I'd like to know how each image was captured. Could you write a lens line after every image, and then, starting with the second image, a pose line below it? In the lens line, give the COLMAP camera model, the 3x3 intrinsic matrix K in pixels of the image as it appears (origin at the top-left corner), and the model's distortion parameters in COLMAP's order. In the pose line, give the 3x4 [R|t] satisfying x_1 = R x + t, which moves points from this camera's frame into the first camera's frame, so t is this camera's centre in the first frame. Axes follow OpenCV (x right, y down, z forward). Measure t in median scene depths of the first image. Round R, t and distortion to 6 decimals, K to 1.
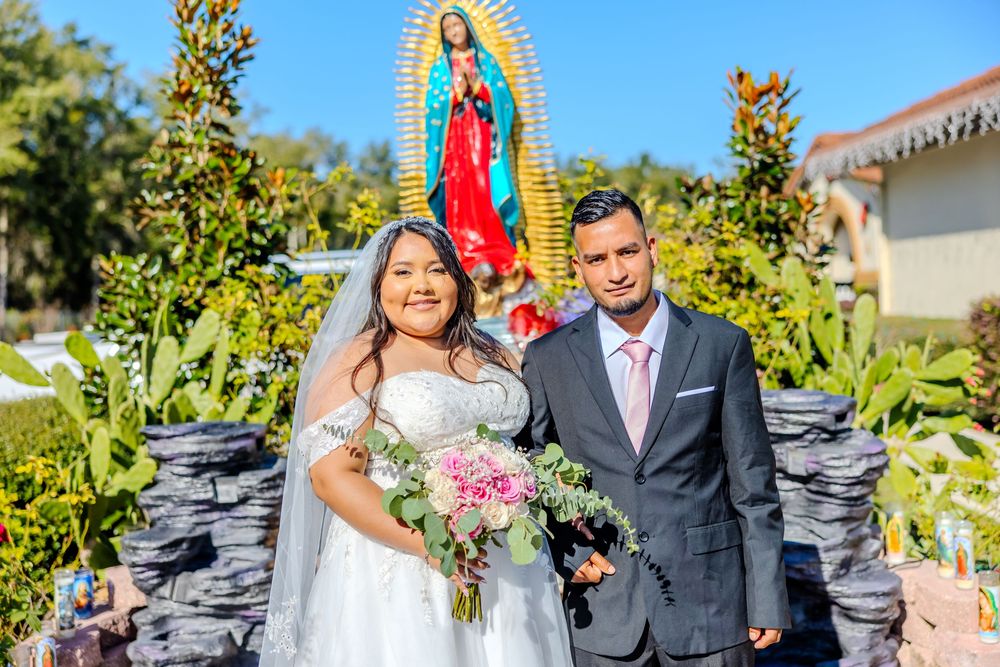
lens RADIAL K [[1146.6, 0, 509.3], [0, 1146.6, 339.0], [0, 0, 1]] dist [0.012367, 0.000000]
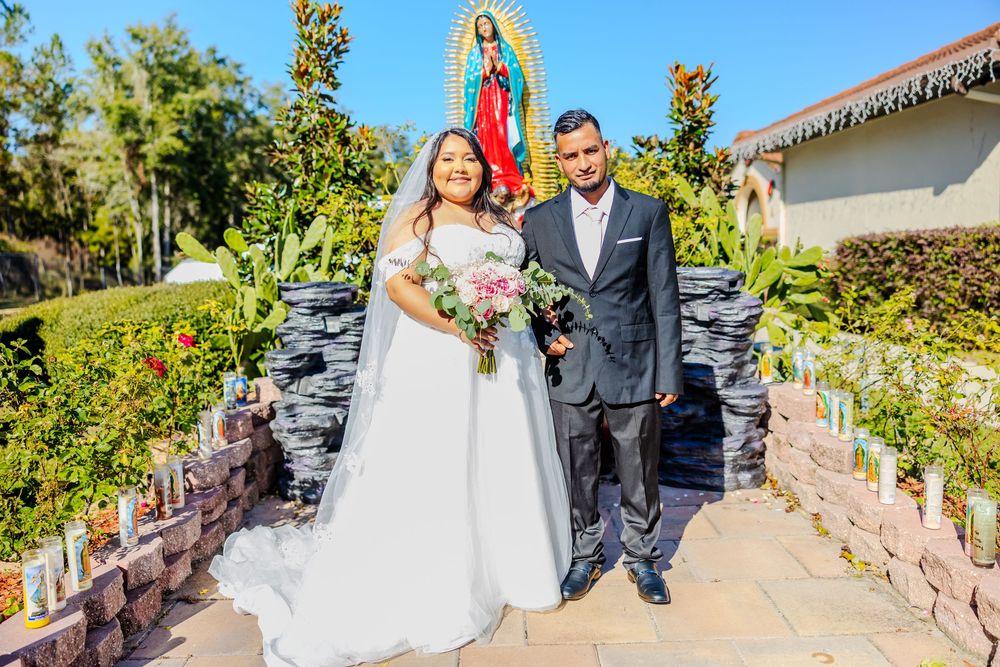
lens RADIAL K [[806.2, 0, 509.7], [0, 806.2, 330.1], [0, 0, 1]] dist [-0.016423, 0.021679]
pose [[0.999763, 0.018394, -0.011663, 0.003607], [-0.017597, 0.997725, 0.065079, 0.049778], [0.012834, -0.064858, 0.997812, -0.061387]]
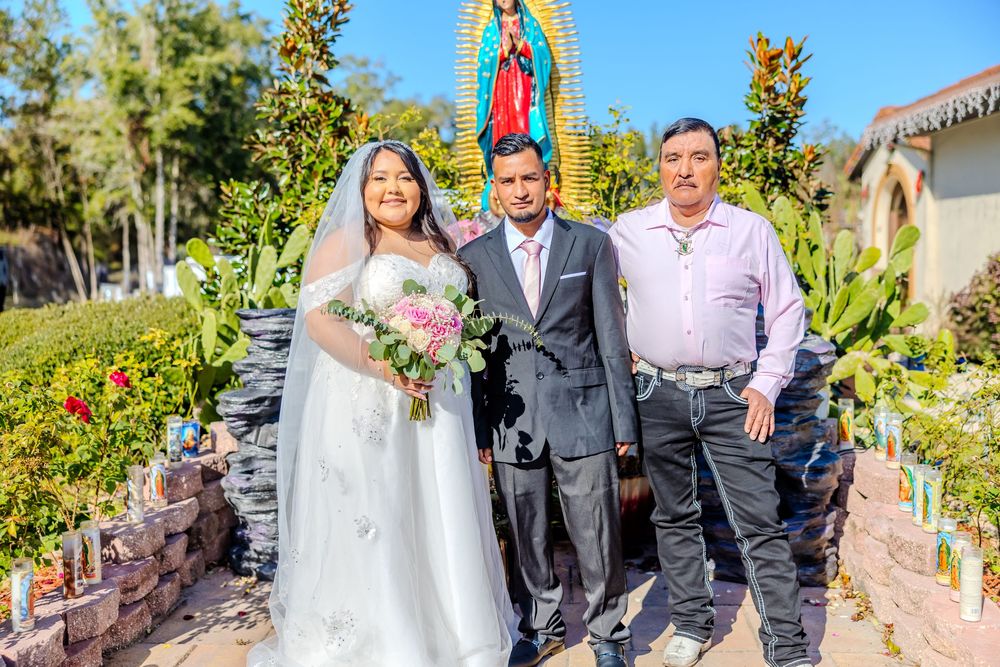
lens RADIAL K [[1005.1, 0, 507.3], [0, 1005.1, 335.0], [0, 0, 1]] dist [0.006639, 0.000000]
pose [[0.994799, 0.042102, -0.092752, 0.063884], [-0.037396, 0.997951, 0.051909, 0.027764], [0.094747, -0.048171, 0.994335, -0.062895]]
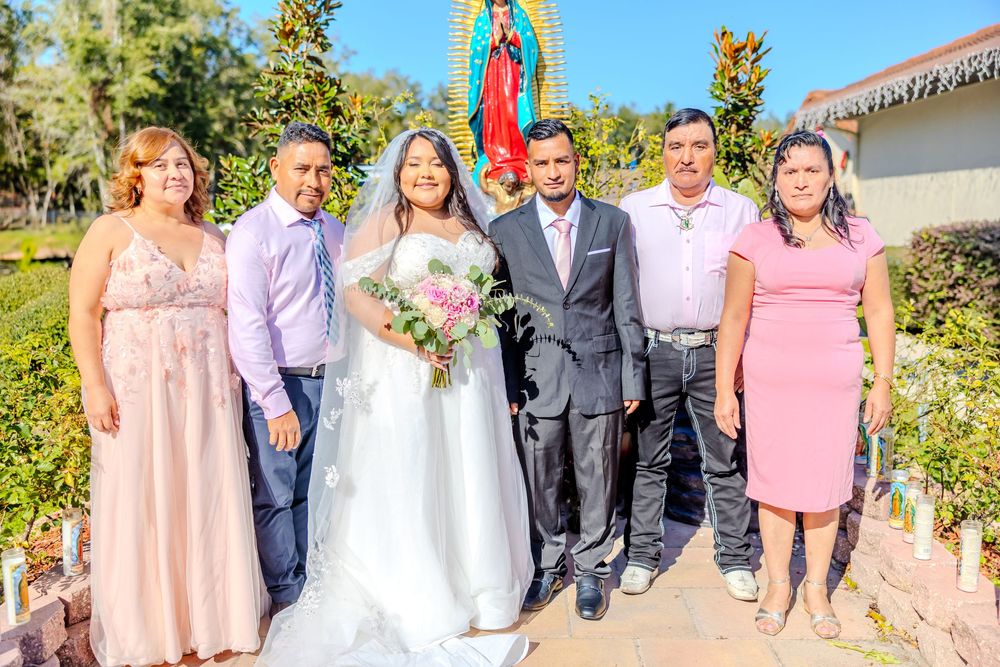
lens RADIAL K [[942.5, 0, 509.2], [0, 942.5, 335.6], [0, 0, 1]] dist [0.014161, 0.000000]
pose [[0.998063, 0.050851, -0.035847, 0.024264], [-0.047533, 0.994984, 0.088024, 0.023656], [0.040143, -0.086150, 0.995473, -0.088162]]
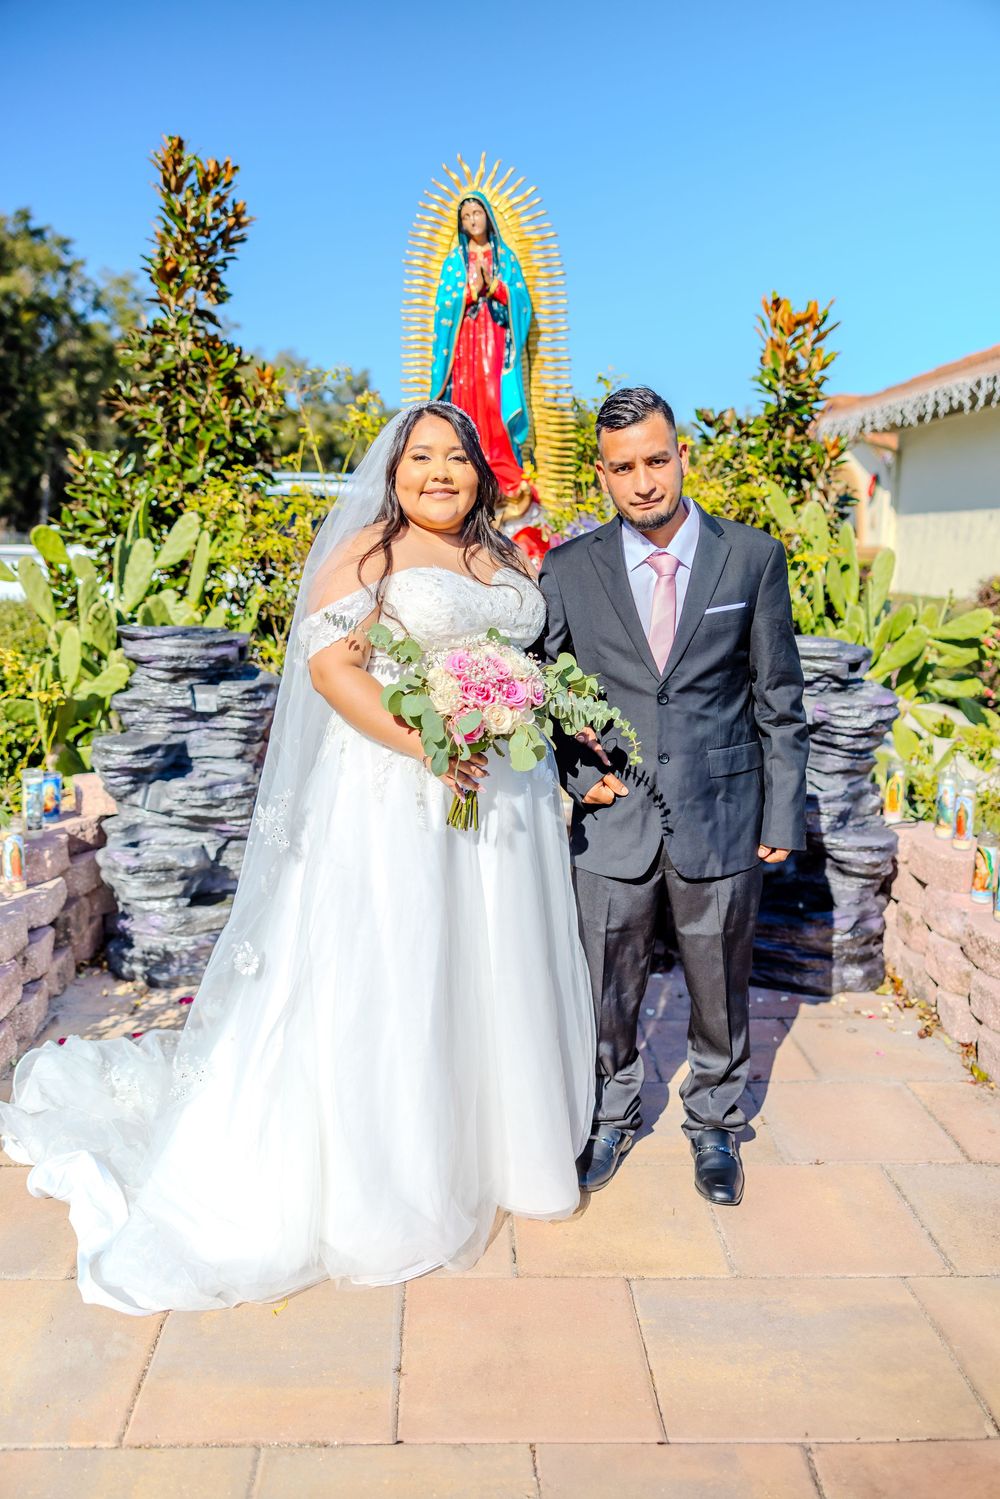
lens RADIAL K [[1208.5, 0, 513.0], [0, 1208.5, 746.0], [0, 0, 1]] dist [-0.016423, 0.021679]
pose [[0.997204, 0.067619, 0.031820, -0.017277], [-0.071010, 0.990050, 0.121486, 0.024051], [-0.023289, -0.123405, 0.992083, -0.000226]]
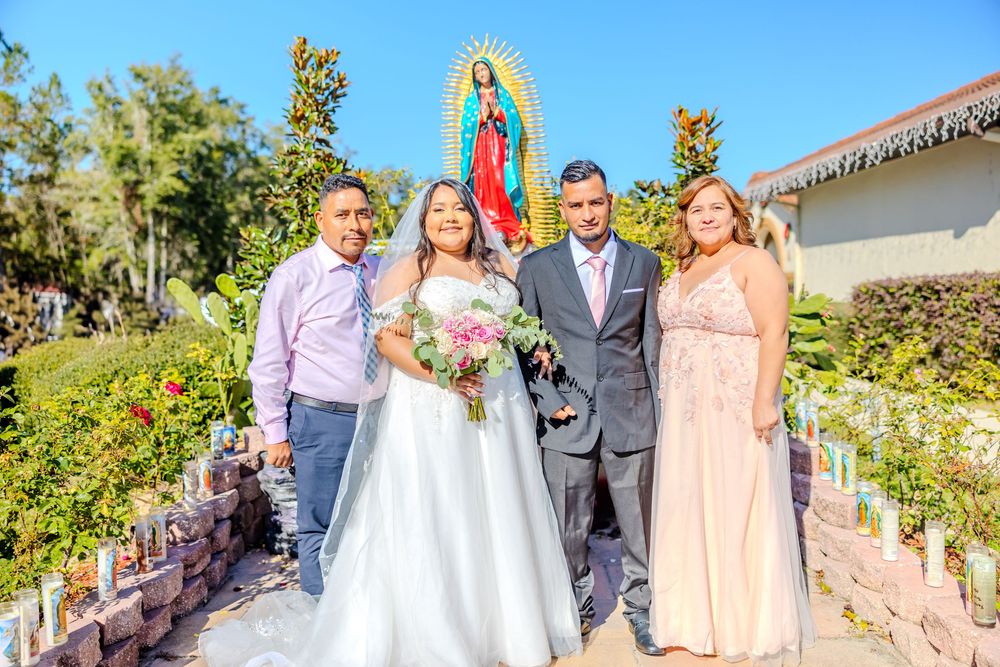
lens RADIAL K [[841.0, 0, 508.1], [0, 841.0, 331.2], [0, 0, 1]] dist [-0.009602, 0.024943]
pose [[0.999501, 0.020122, -0.024329, 0.017550], [-0.019868, 0.999746, 0.010640, 0.046895], [0.024537, -0.010151, 0.999647, -0.078779]]
